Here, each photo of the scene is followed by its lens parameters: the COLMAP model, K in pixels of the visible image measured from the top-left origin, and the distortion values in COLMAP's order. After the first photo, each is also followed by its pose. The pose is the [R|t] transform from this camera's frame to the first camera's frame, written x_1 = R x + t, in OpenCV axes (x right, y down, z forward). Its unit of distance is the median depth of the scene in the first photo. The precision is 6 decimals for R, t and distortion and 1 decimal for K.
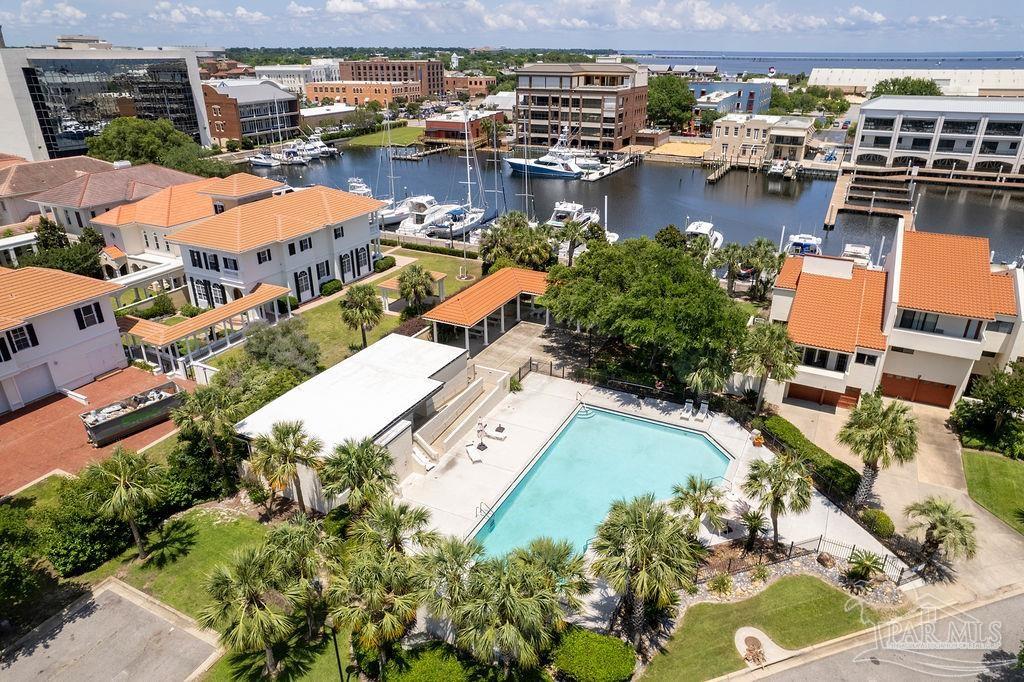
lens RADIAL K [[660.3, 0, 509.4], [0, 660.3, 341.9], [0, 0, 1]] dist [-0.039411, 0.009606]
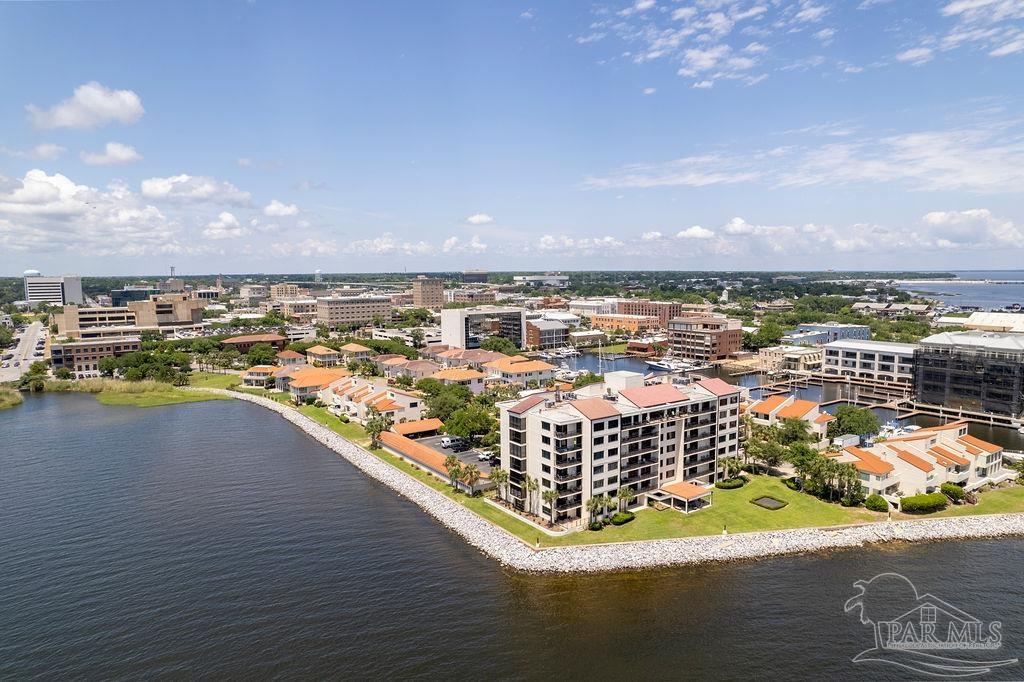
lens RADIAL K [[660.3, 0, 512.7], [0, 660.3, 338.7], [0, 0, 1]] dist [-0.039411, 0.009606]
pose [[0.887027, 0.042872, -0.459724, 0.620974], [-0.182954, 0.946813, -0.264711, 0.316663], [0.423924, 0.318915, 0.847692, -1.082650]]
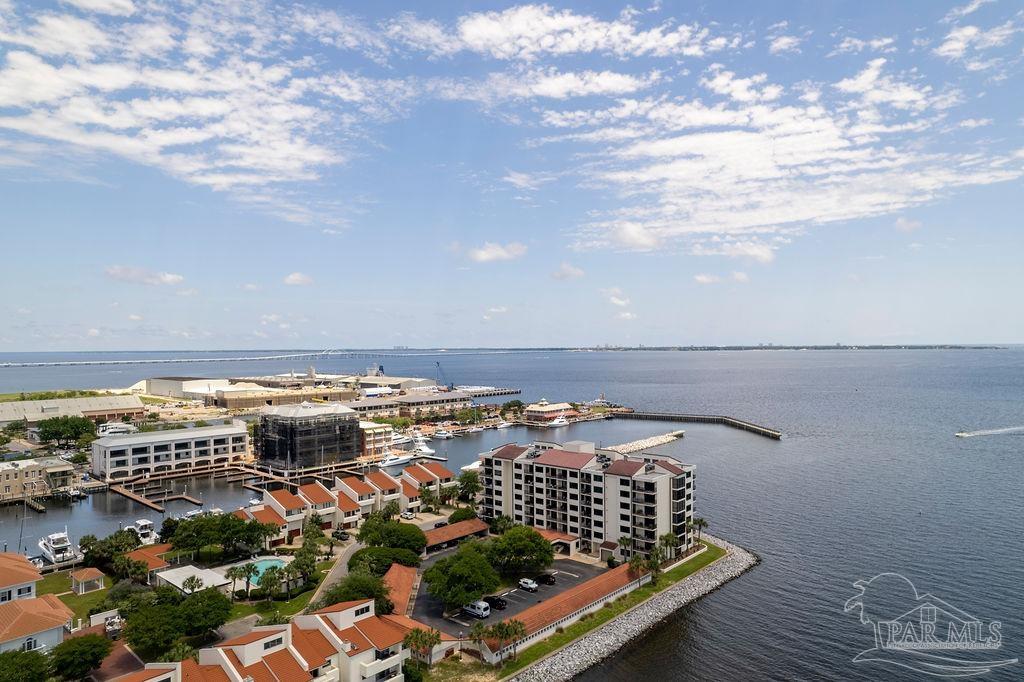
lens RADIAL K [[660.3, 0, 512.6], [0, 660.3, 344.4], [0, 0, 1]] dist [-0.039411, 0.009606]
pose [[0.245138, 0.013887, 0.969389, -0.852219], [0.400211, 0.909276, -0.114231, 0.014479], [-0.883028, 0.415962, 0.217340, -0.412911]]
